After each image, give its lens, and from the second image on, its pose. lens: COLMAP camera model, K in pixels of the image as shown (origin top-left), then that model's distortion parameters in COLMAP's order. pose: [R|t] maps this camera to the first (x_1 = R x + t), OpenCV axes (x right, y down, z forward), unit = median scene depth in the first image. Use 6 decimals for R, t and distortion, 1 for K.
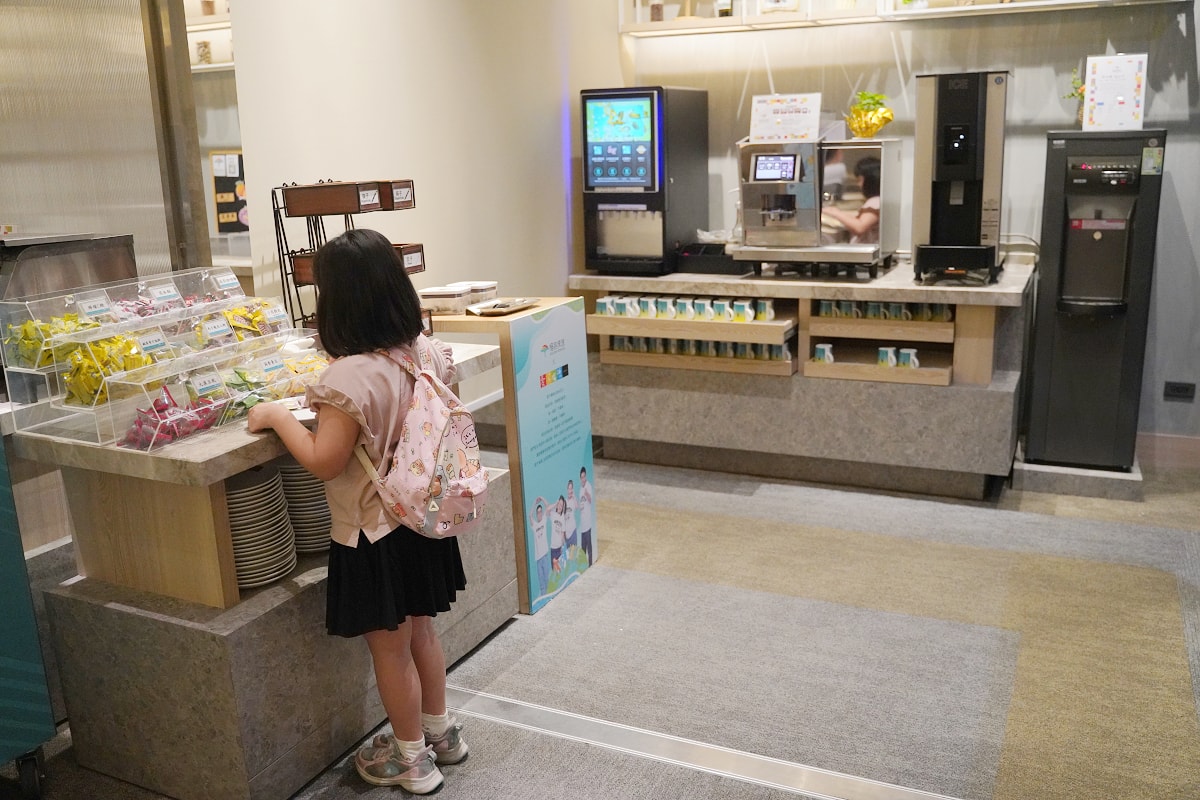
lens RADIAL K [[1074.5, 0, 599.4], [0, 1074.5, 399.3], [0, 0, 1]] dist [-0.046581, 0.007275]
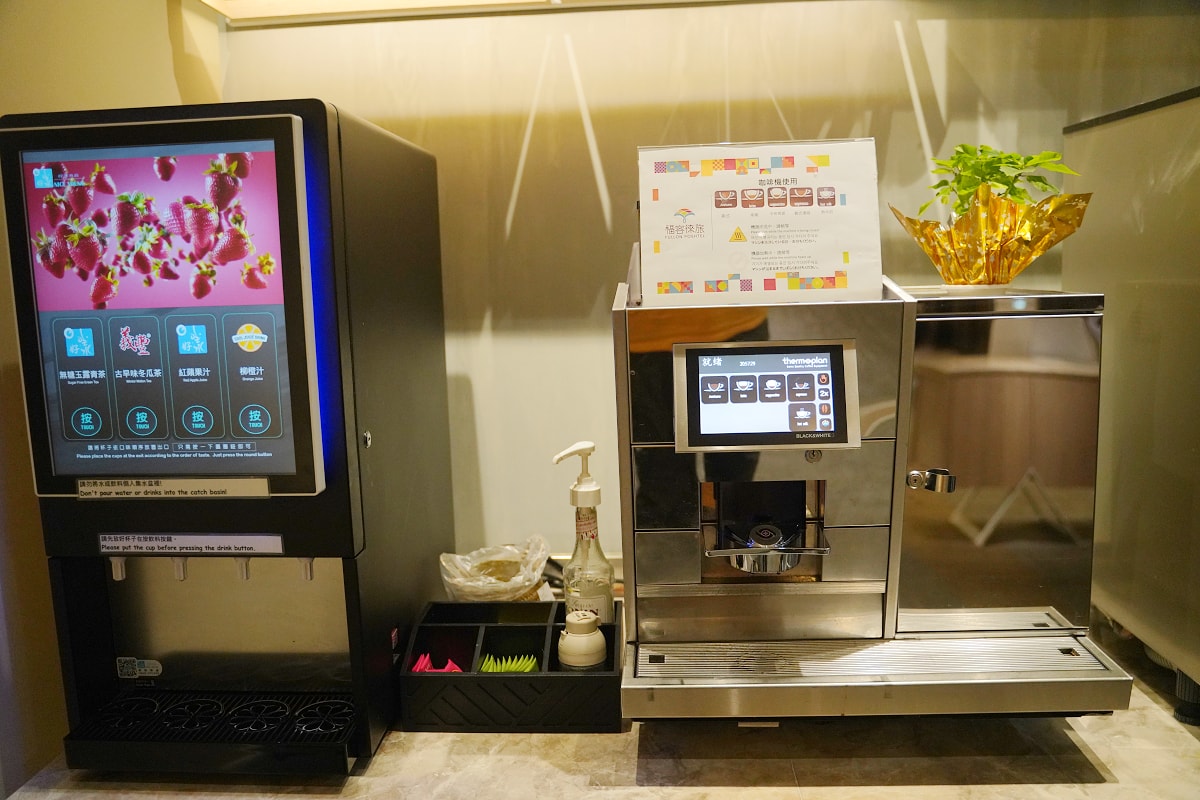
lens RADIAL K [[977.1, 0, 597.0], [0, 977.1, 398.0], [0, 0, 1]] dist [-0.068861, 0.001484]
pose [[0.930139, -0.052522, 0.363431, 0.030817], [0.093327, 0.991032, -0.095632, -0.186152], [-0.355149, 0.122869, 0.926700, 0.745663]]
